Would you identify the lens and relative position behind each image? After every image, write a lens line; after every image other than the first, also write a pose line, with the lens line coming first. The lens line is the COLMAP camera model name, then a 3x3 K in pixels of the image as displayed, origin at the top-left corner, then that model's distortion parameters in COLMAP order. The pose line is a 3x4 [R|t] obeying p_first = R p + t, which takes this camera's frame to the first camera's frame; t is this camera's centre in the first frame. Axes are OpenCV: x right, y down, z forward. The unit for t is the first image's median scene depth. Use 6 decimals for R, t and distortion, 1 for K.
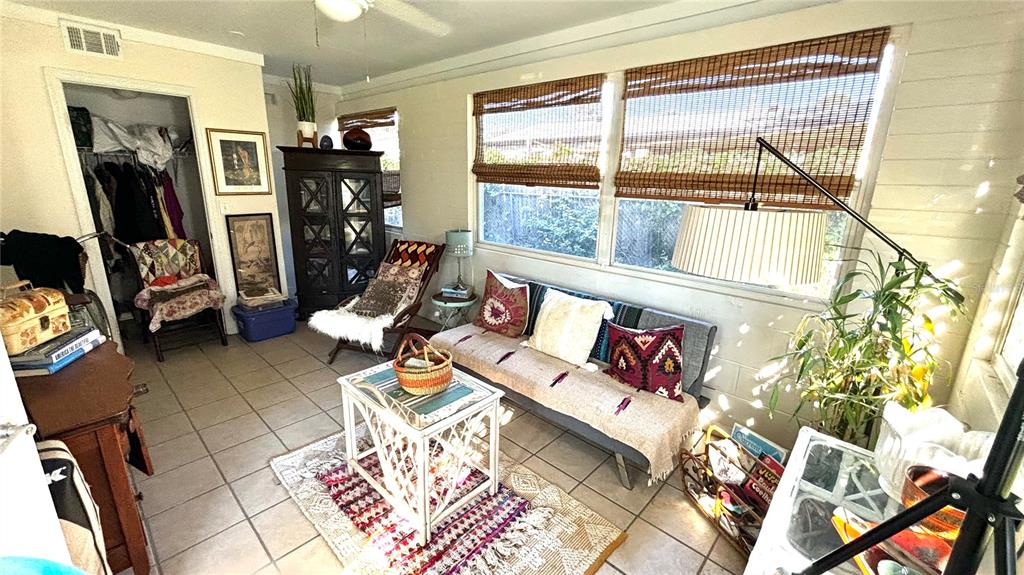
lens RADIAL K [[412.7, 0, 509.2], [0, 412.7, 286.9], [0, 0, 1]] dist [0.002312, -0.000903]
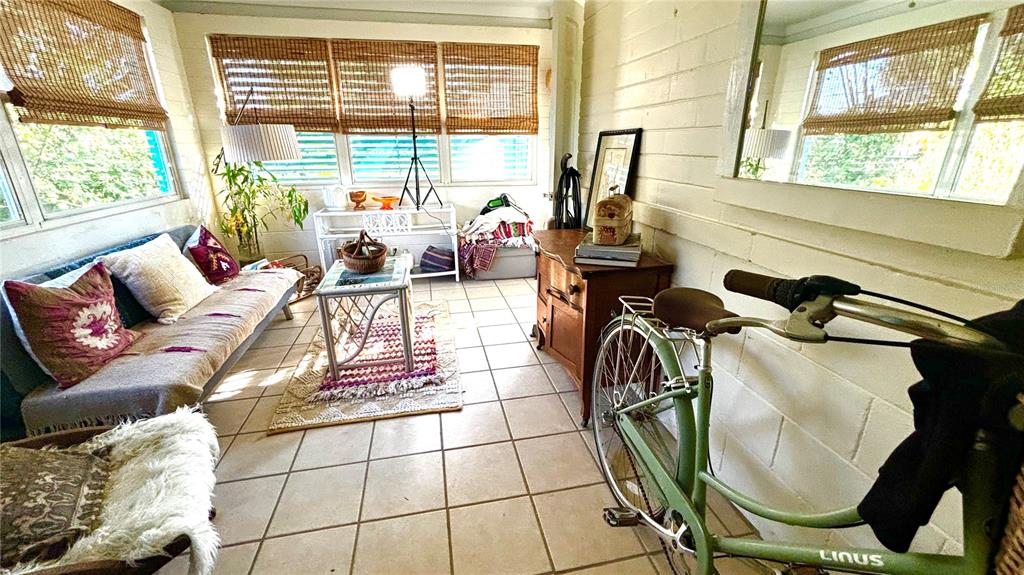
lens RADIAL K [[412.7, 0, 510.1], [0, 412.7, 288.2], [0, 0, 1]] dist [0.002312, -0.000903]
pose [[-0.814267, -0.202135, 0.544161, -1.302873], [0.140529, 0.840891, 0.522642, -0.329833], [-0.563224, 0.502040, -0.656304, 1.640867]]
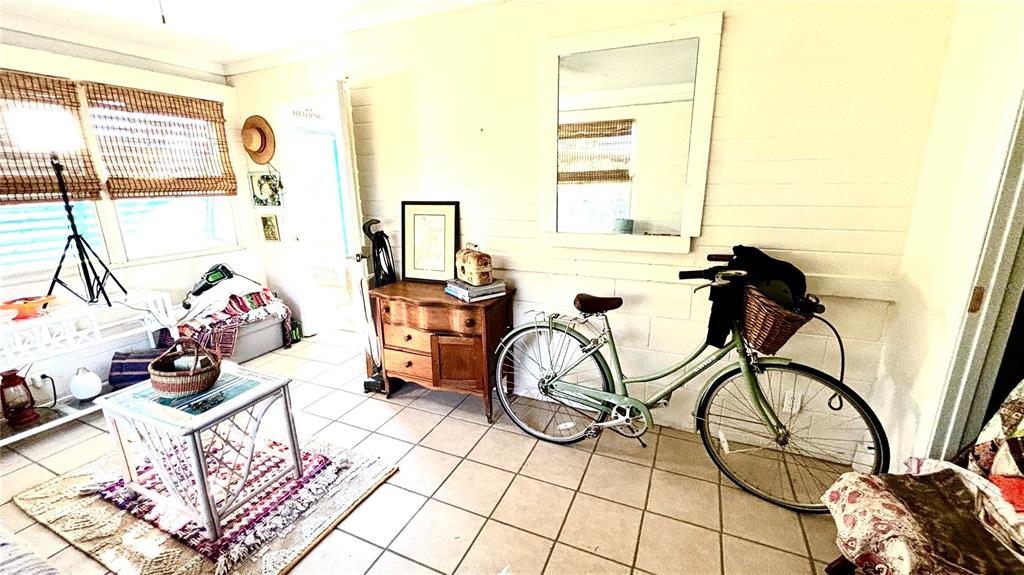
lens RADIAL K [[412.7, 0, 510.6], [0, 412.7, 285.4], [0, 0, 1]] dist [0.002312, -0.000903]
pose [[-0.947315, 0.075397, -0.311304, -0.637274], [-0.083660, 0.879921, 0.467697, -0.509284], [0.309185, 0.469100, -0.827254, 1.962202]]
